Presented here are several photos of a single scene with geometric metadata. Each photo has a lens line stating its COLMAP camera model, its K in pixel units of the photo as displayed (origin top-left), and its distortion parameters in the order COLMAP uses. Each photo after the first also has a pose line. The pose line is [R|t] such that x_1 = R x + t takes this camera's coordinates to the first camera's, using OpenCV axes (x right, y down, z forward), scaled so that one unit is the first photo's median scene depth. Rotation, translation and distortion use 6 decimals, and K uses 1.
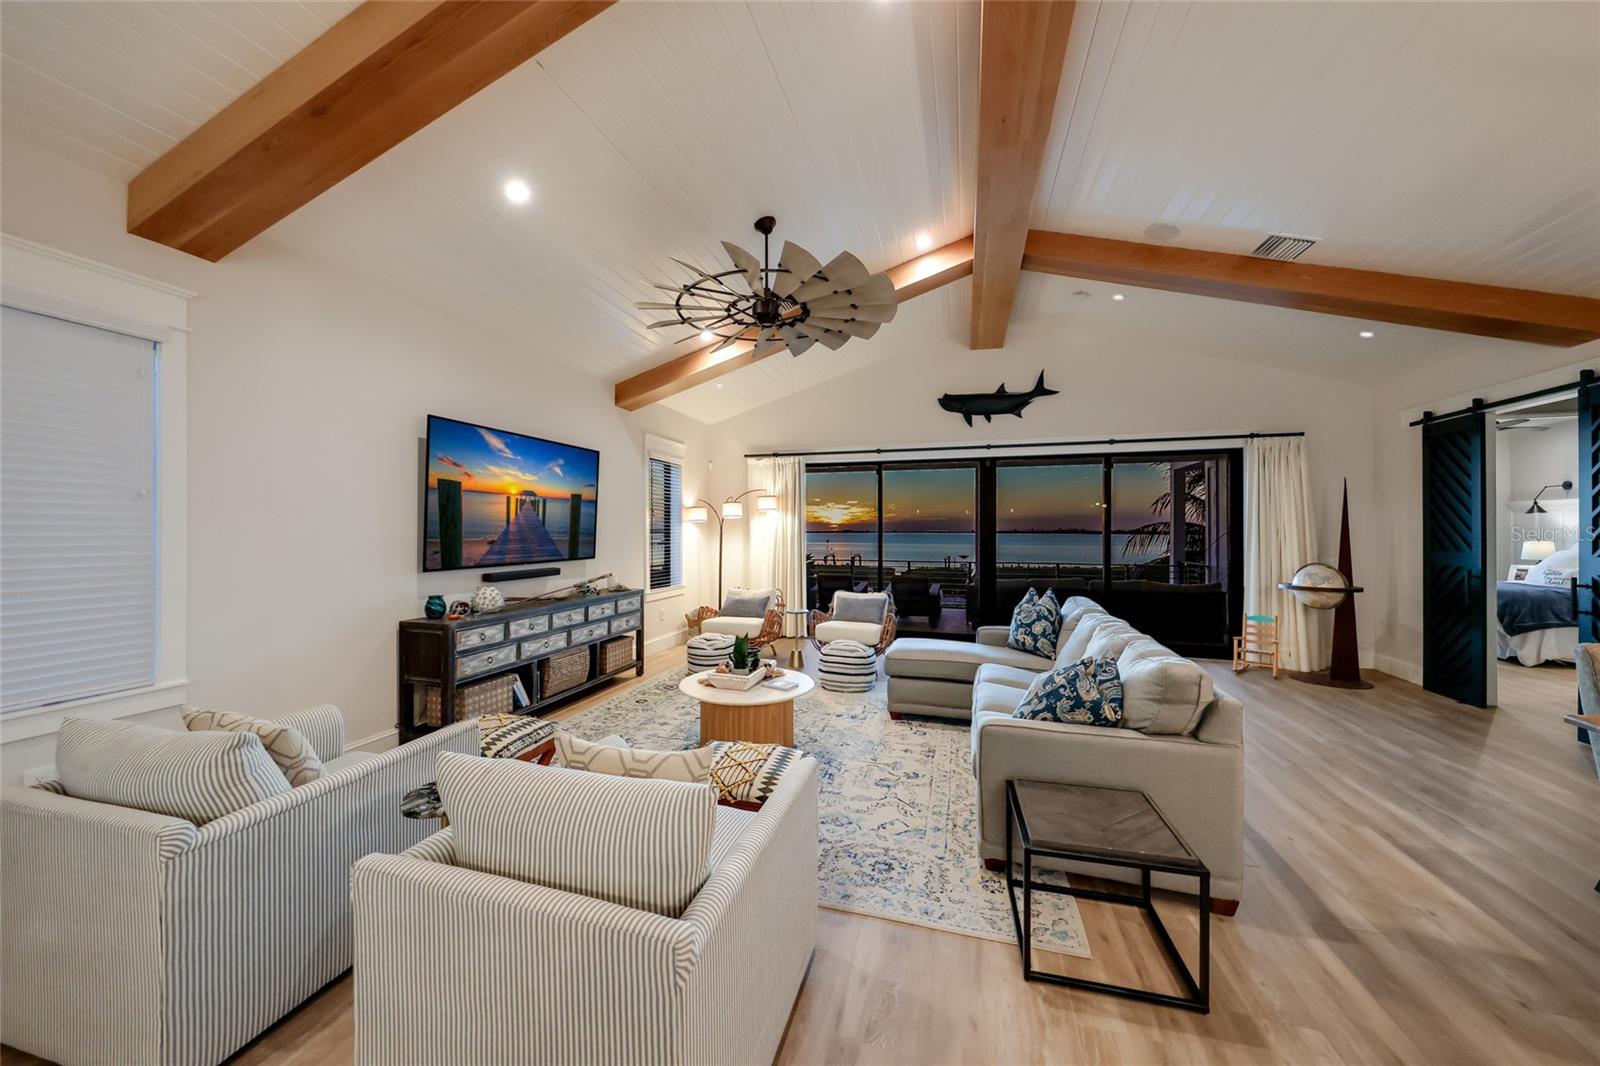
lens RADIAL K [[580.9, 0, 788.3], [0, 580.9, 531.0], [0, 0, 1]] dist [0.000446, -0.000004]
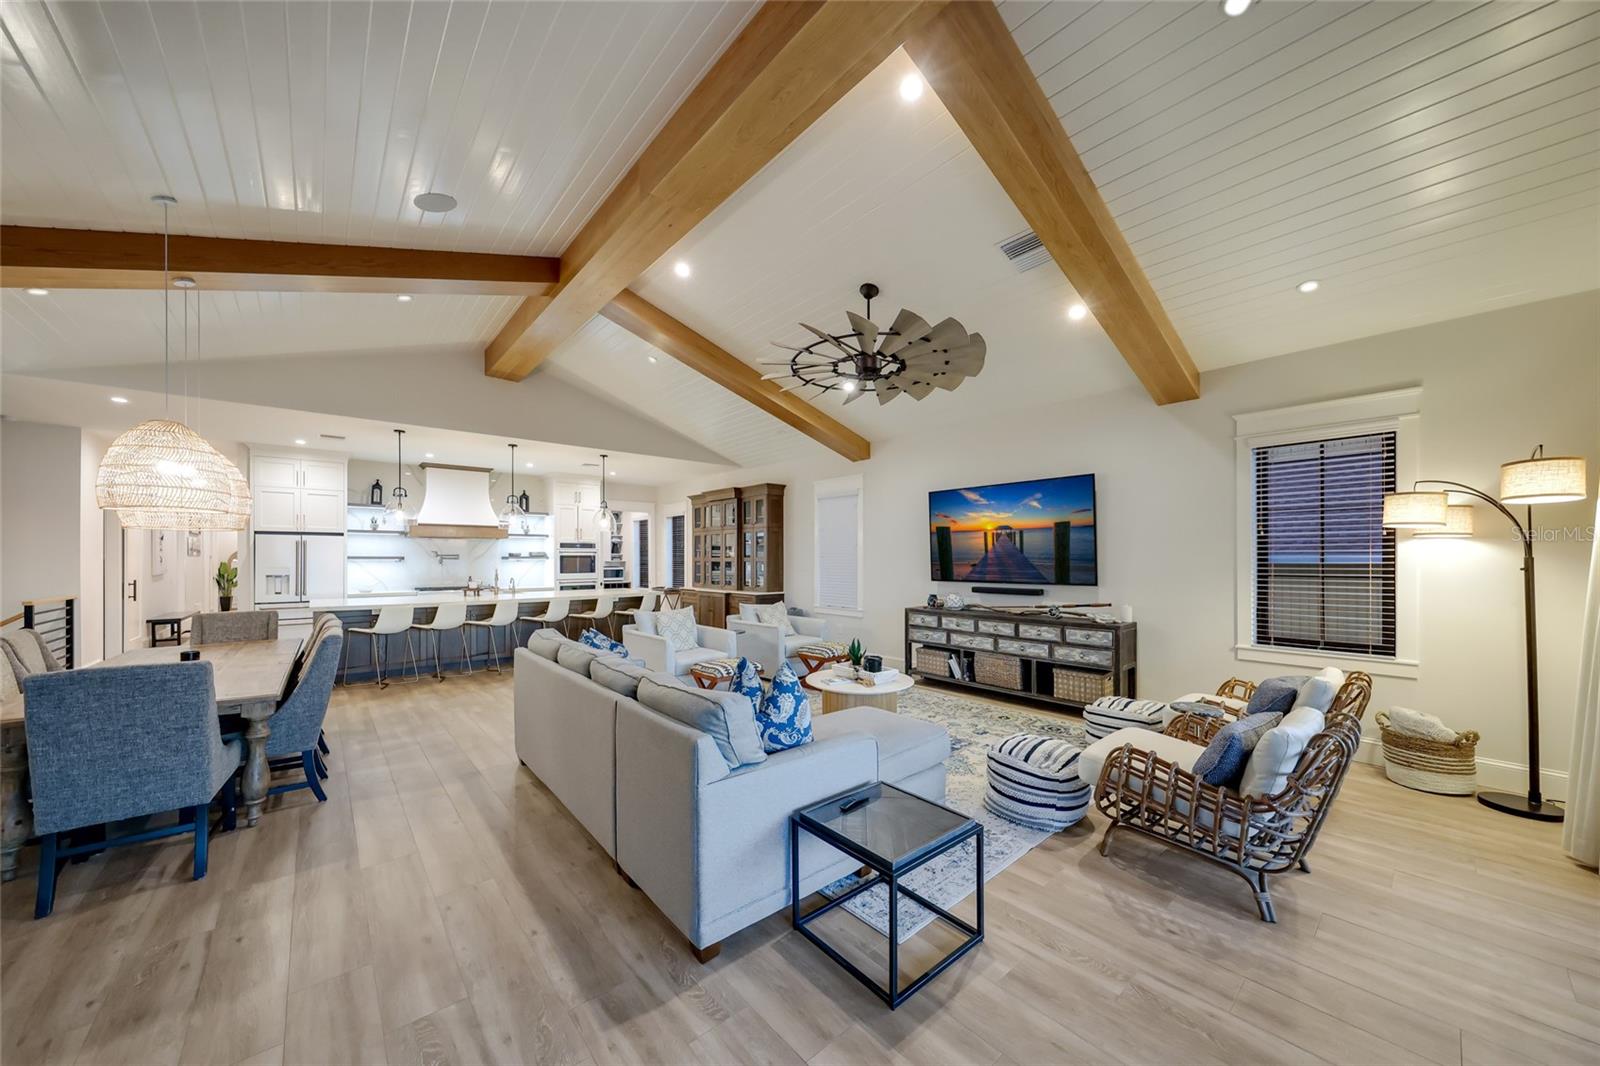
lens RADIAL K [[574.1, 0, 795.5], [0, 574.1, 559.9], [0, 0, 1]] dist [0.000844, 0.000026]
pose [[-0.554984, 0.001623, -0.831859, 0.873577], [-0.000343, 0.999998, 0.002180, 0.003433], [0.831861, 0.001495, -0.554982, 1.333604]]
